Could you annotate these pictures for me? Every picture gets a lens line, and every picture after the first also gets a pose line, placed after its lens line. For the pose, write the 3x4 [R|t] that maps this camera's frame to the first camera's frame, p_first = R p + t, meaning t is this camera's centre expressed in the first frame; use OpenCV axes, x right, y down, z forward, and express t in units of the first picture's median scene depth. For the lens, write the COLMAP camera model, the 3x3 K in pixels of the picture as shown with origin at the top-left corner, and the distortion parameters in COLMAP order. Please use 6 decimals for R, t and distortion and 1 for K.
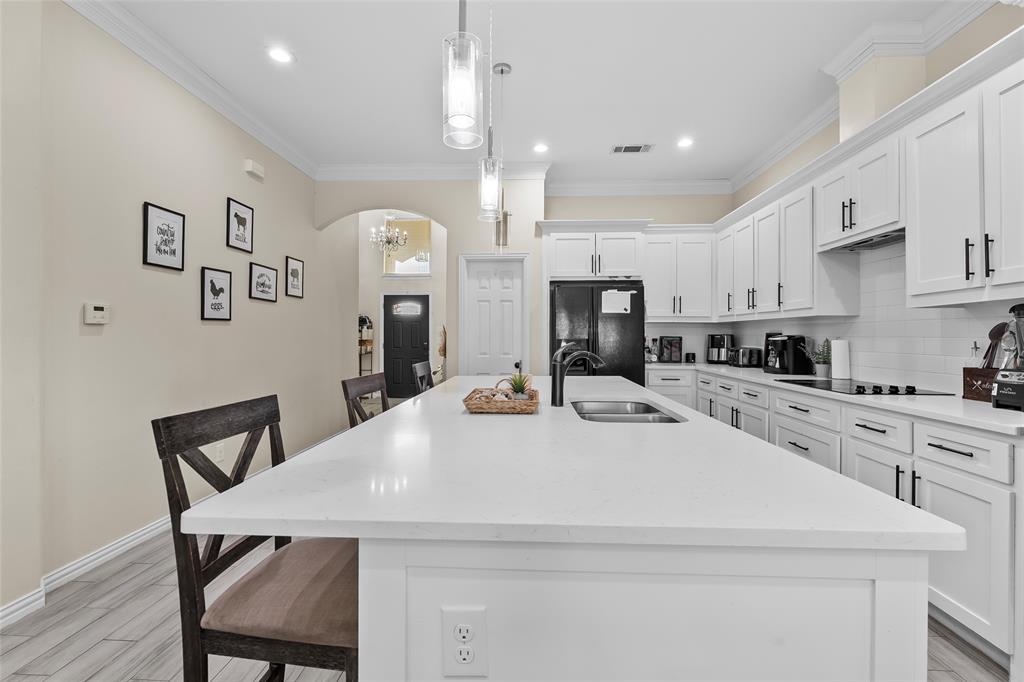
lens RADIAL K [[450.7, 0, 509.2], [0, 450.7, 338.3], [0, 0, 1]] dist [0.000739, 0.000355]
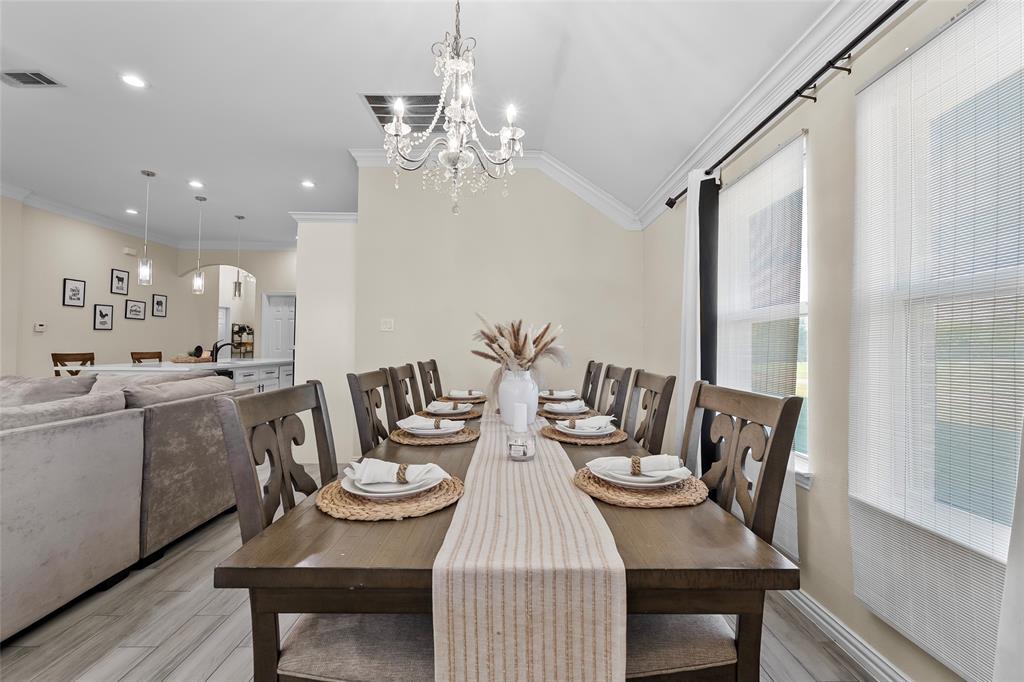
lens RADIAL K [[450.7, 0, 509.2], [0, 450.7, 338.3], [0, 0, 1]] dist [0.000739, 0.000355]
pose [[0.998542, 0.003331, 0.053886, 1.009355], [-0.002454, 0.999864, -0.016338, 0.026649], [-0.053933, 0.016182, 0.998413, -1.069235]]
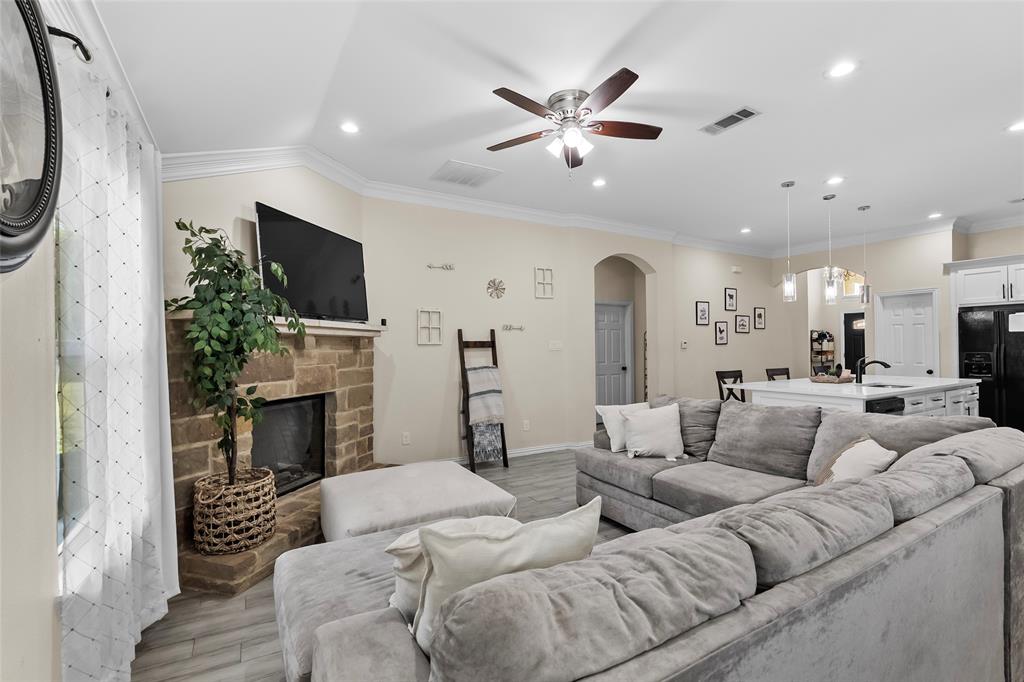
lens RADIAL K [[450.7, 0, 509.2], [0, 450.7, 338.3], [0, 0, 1]] dist [0.000739, 0.000355]
pose [[0.543729, -0.023455, -0.838933, 0.616986], [0.009748, 0.999718, -0.021633, -0.029106], [0.839204, 0.003585, 0.543805, -1.036243]]
